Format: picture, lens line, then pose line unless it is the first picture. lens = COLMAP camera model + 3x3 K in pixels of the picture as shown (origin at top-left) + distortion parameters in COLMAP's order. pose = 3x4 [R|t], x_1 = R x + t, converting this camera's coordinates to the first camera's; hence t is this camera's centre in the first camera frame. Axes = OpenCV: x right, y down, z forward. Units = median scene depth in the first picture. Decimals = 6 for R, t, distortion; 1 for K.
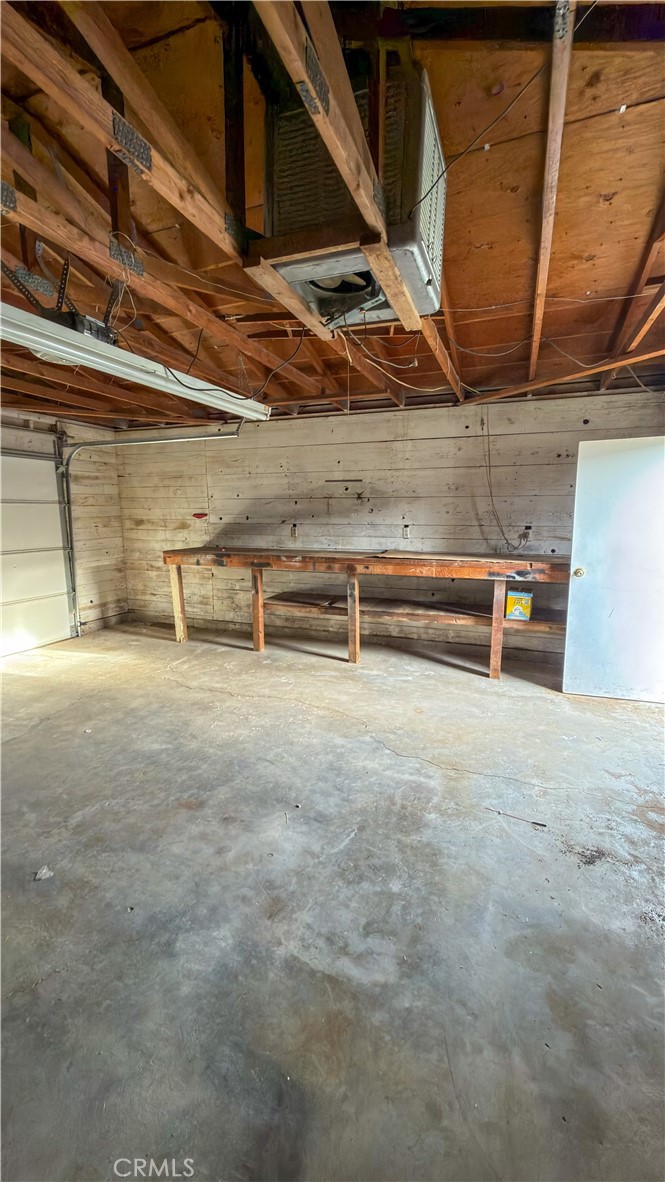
lens RADIAL K [[473.9, 0, 335.4], [0, 473.9, 592.1], [0, 0, 1]] dist [0.002004, 0.000479]
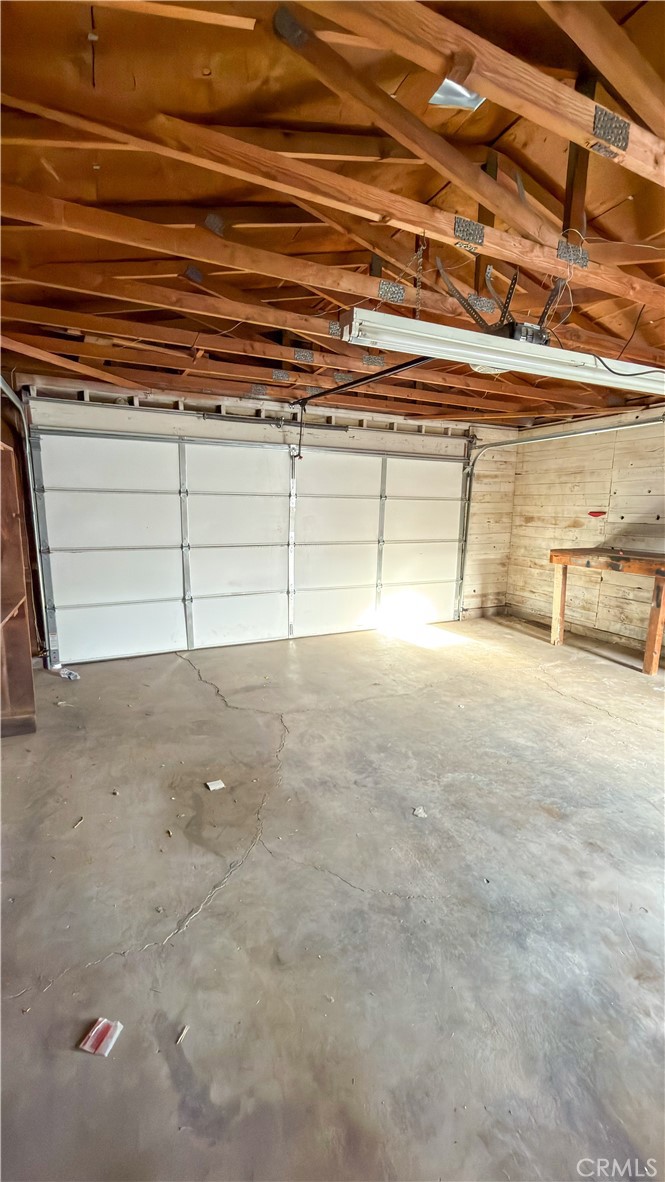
lens RADIAL K [[473.9, 0, 335.4], [0, 473.9, 592.1], [0, 0, 1]] dist [0.002004, 0.000479]
pose [[0.726540, 0.132864, -0.674156, -0.016994], [-0.128933, 0.990061, 0.056172, 0.003344], [0.674919, 0.046110, 0.736450, -0.016326]]
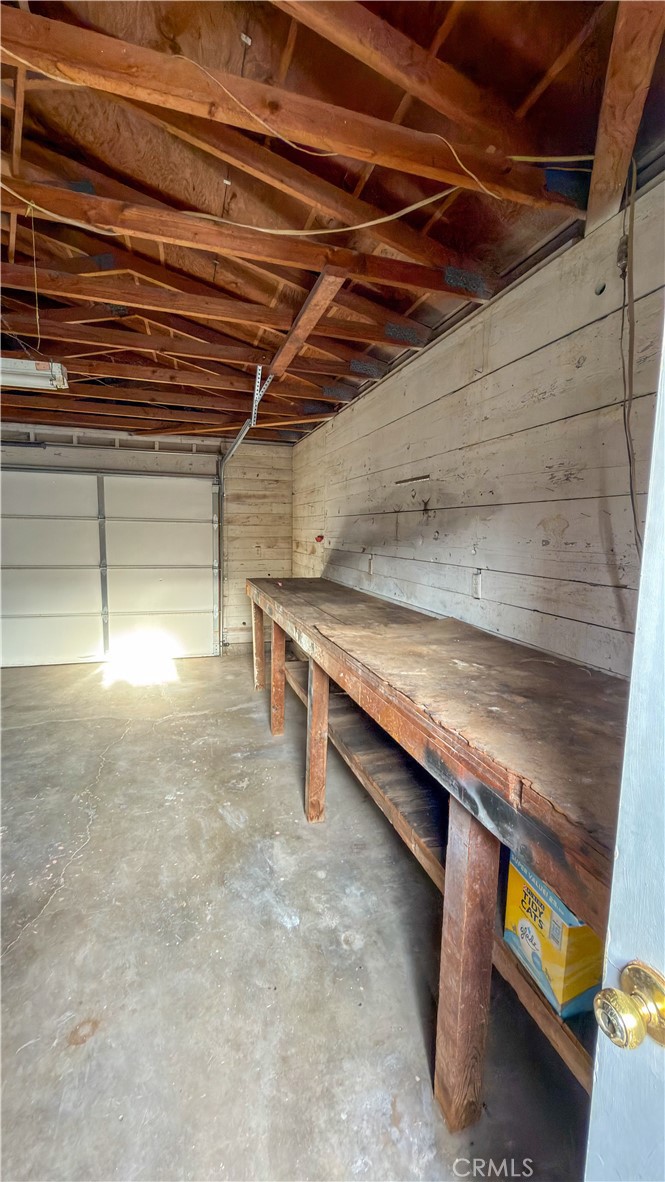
lens RADIAL K [[473.9, 0, 335.4], [0, 473.9, 592.1], [0, 0, 1]] dist [0.002004, 0.000479]
pose [[0.626304, 0.111454, -0.771570, 0.419016], [-0.150370, 0.988413, 0.020718, -0.111793], [0.764939, 0.103045, 0.635807, 0.634847]]
